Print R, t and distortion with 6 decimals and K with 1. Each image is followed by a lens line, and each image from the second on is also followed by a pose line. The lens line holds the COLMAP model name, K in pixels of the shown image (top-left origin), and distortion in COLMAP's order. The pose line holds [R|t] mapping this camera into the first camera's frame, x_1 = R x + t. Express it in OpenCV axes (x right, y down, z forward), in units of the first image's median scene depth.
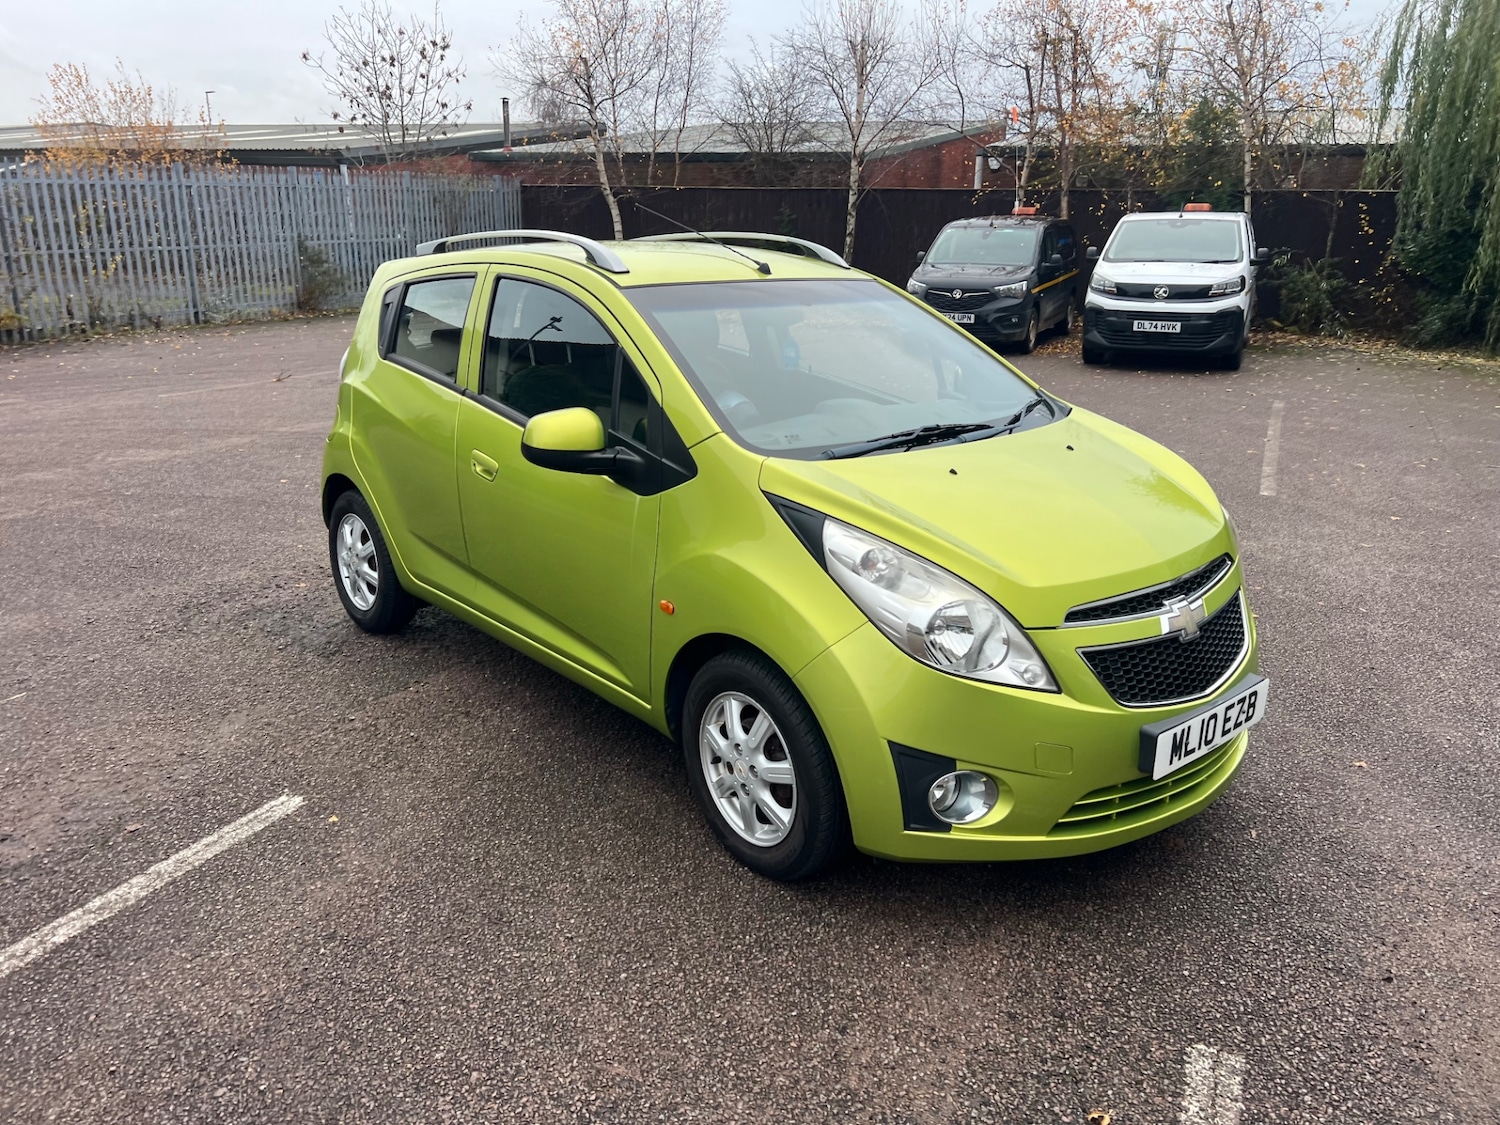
lens RADIAL K [[1128.0, 0, 757.7], [0, 1128.0, 542.5], [0, 0, 1]] dist [0.044807, -0.048360]
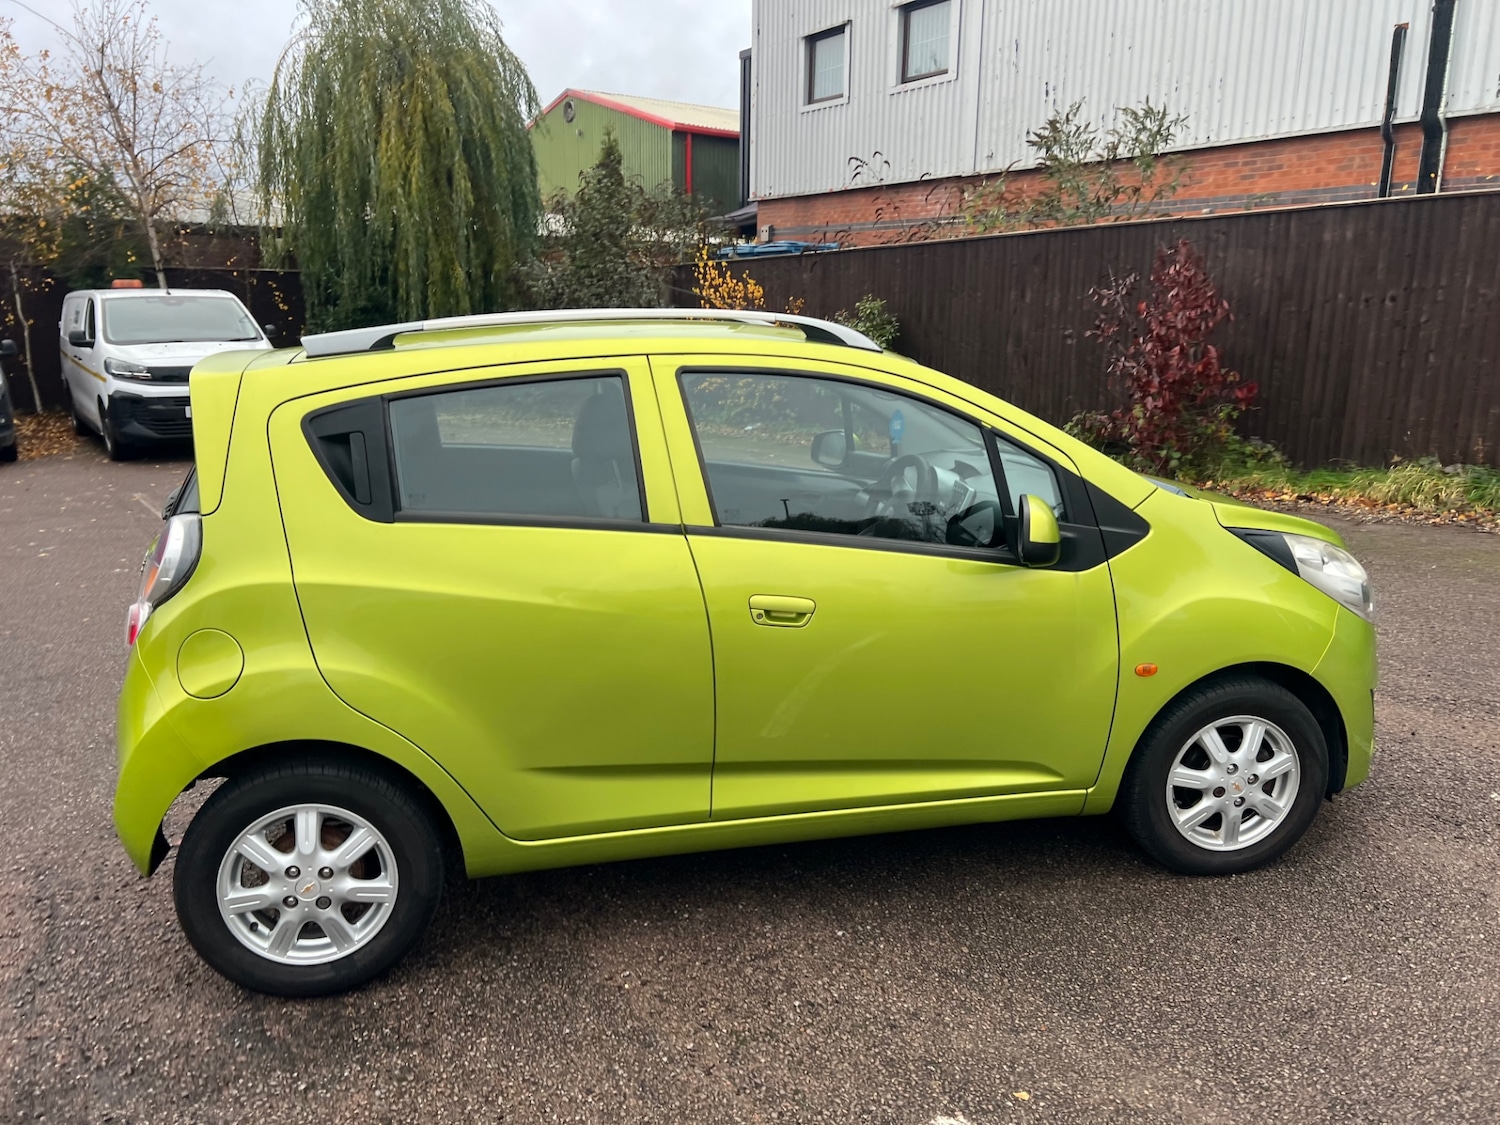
lens RADIAL K [[1128.0, 0, 752.6], [0, 1128.0, 547.3], [0, 0, 1]] dist [0.044807, -0.048360]
pose [[0.490556, -0.196500, 0.848966, -0.850366], [0.247859, 0.965467, 0.080246, -0.168295], [-0.835417, 0.171058, 0.522320, 0.588464]]
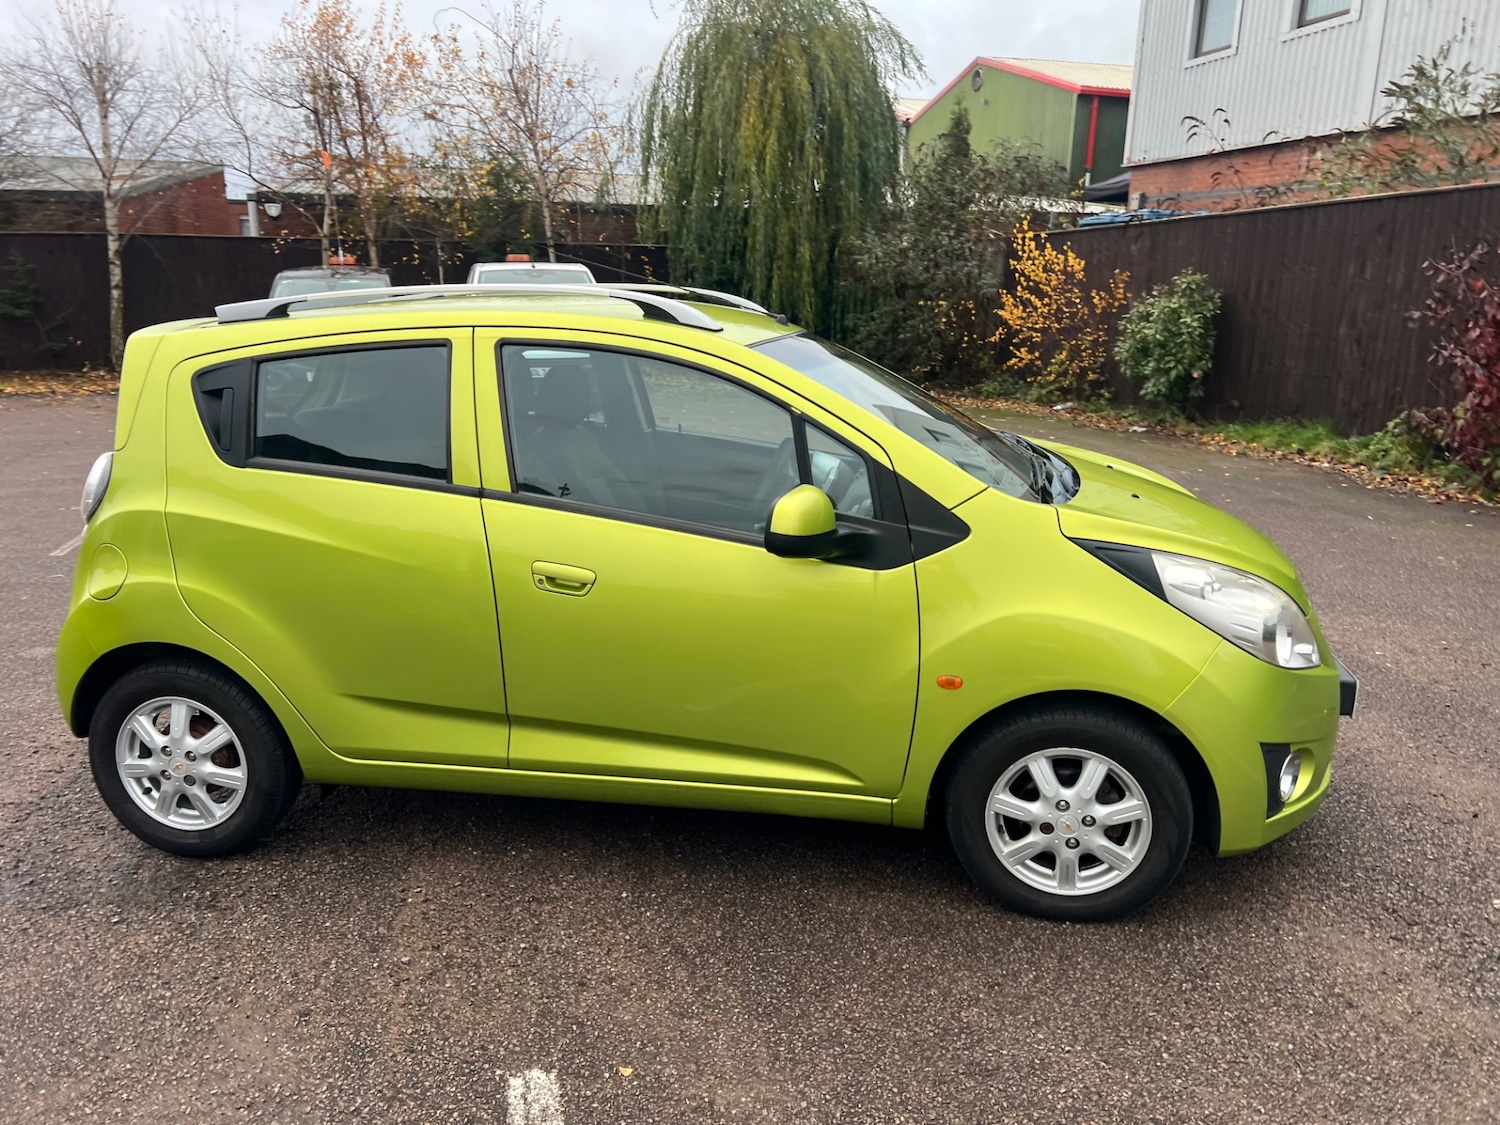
lens RADIAL K [[1128.0, 0, 759.5], [0, 1128.0, 558.1], [0, 0, 1]] dist [0.044807, -0.048360]
pose [[0.770921, -0.162977, 0.615727, -0.595666], [0.180466, 0.982985, 0.034234, -0.081129], [-0.610830, 0.084726, 0.787215, 0.278965]]
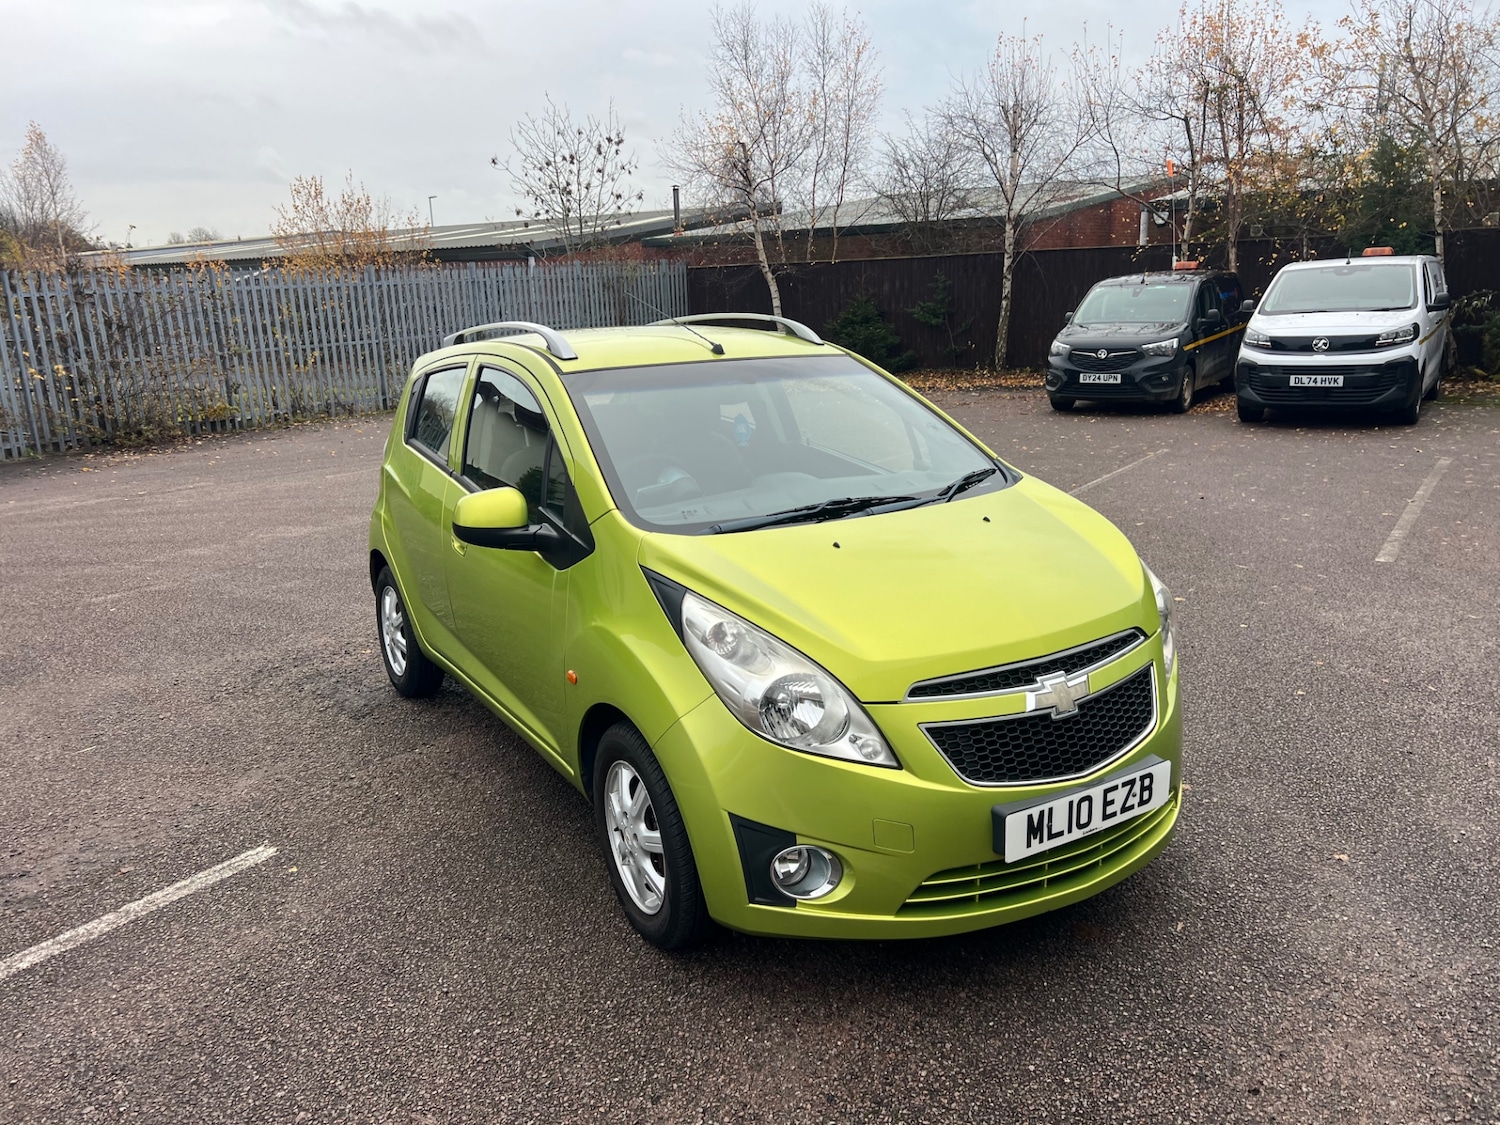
lens RADIAL K [[1128.0, 0, 748.0], [0, 1128.0, 558.4], [0, 0, 1]] dist [0.044807, -0.048360]
pose [[0.983608, -0.006995, -0.180185, 0.210659], [-0.001156, 0.998982, -0.045092, -0.004014], [0.180317, 0.044561, 0.982599, -0.000796]]
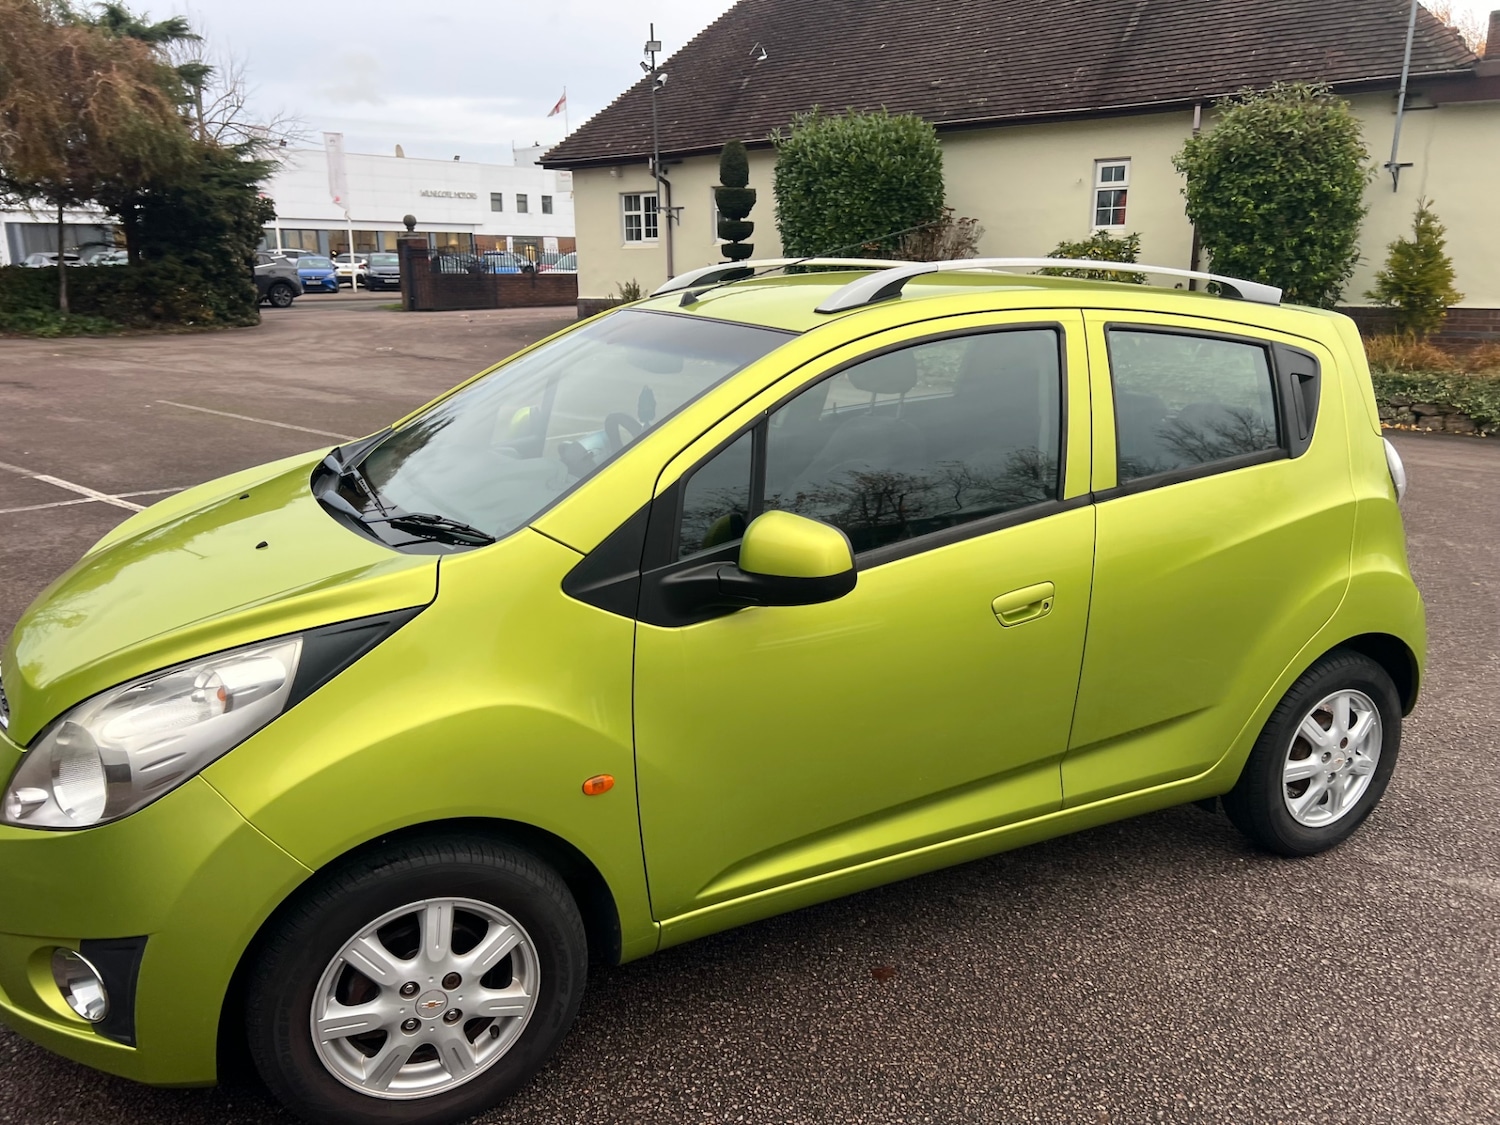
lens RADIAL K [[1128.0, 0, 759.8], [0, 1128.0, 557.8], [0, 0, 1]] dist [0.044807, -0.048360]
pose [[-0.243257, 0.229308, -0.942467, 0.730593], [-0.278089, 0.914376, 0.294250, -0.310790], [0.929243, 0.333668, -0.158660, 1.183070]]
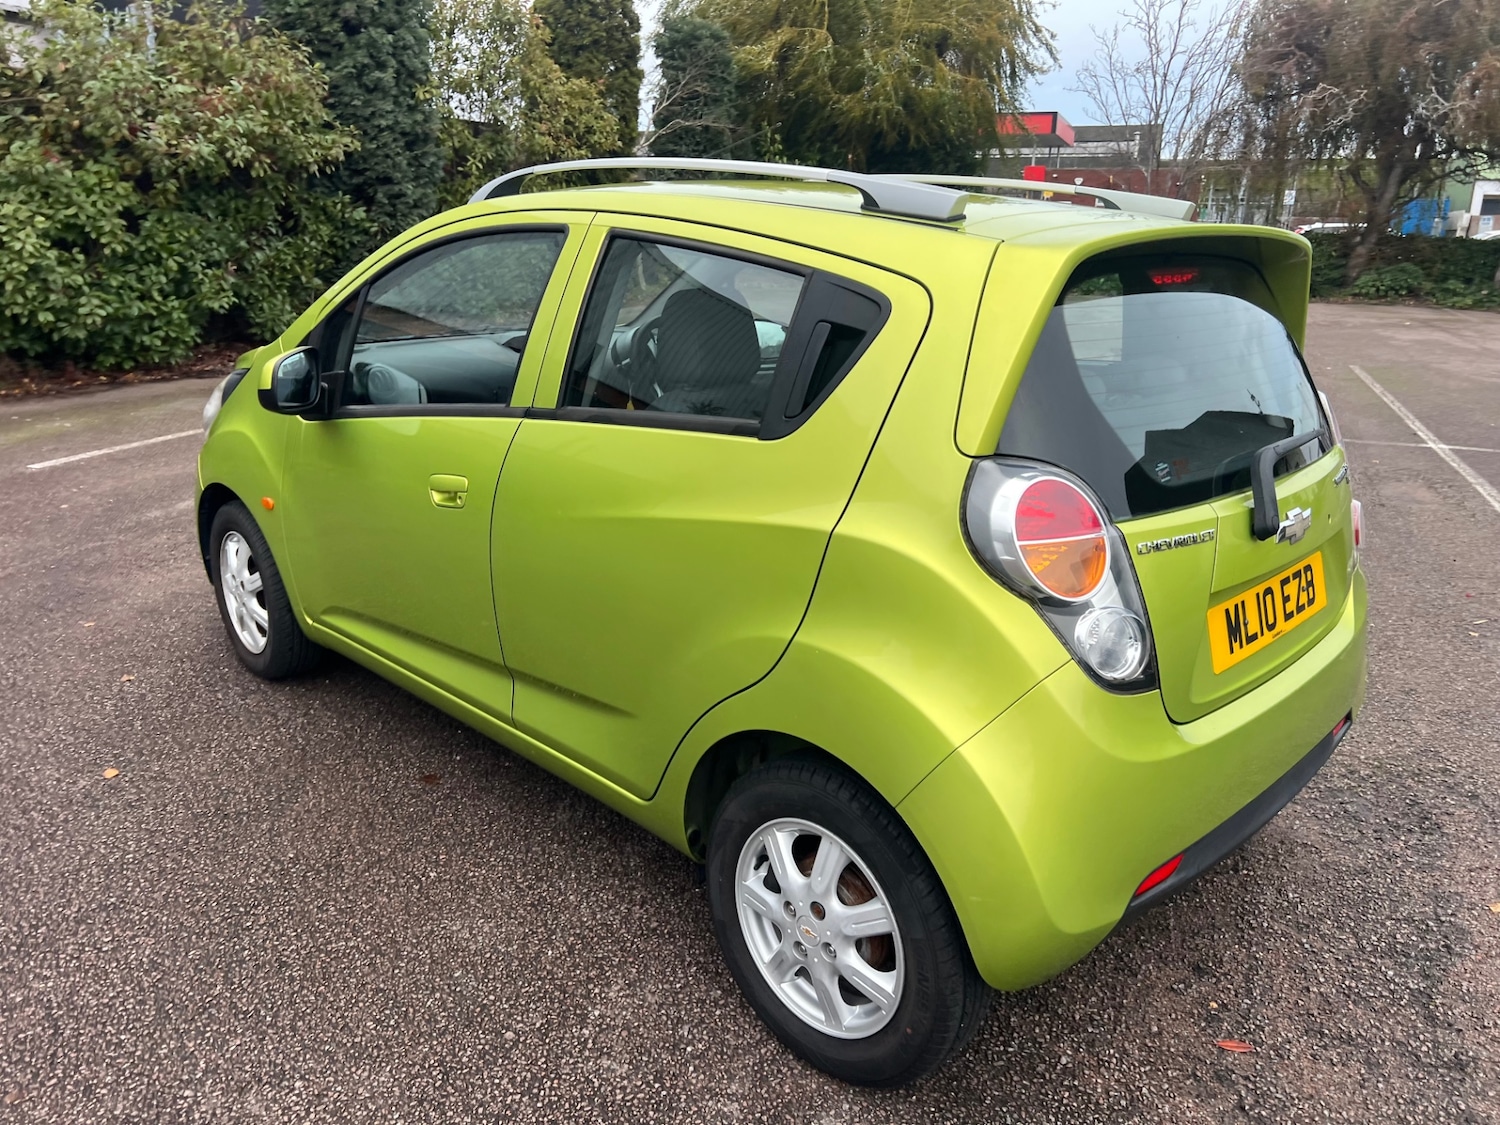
lens RADIAL K [[1128.0, 0, 759.9], [0, 1128.0, 560.8], [0, 0, 1]] dist [0.044807, -0.048360]
pose [[-0.996527, -0.010053, -0.082663, -0.047827], [-0.053188, 0.840648, 0.538963, -0.481087], [0.064072, 0.541488, -0.838263, 1.841474]]
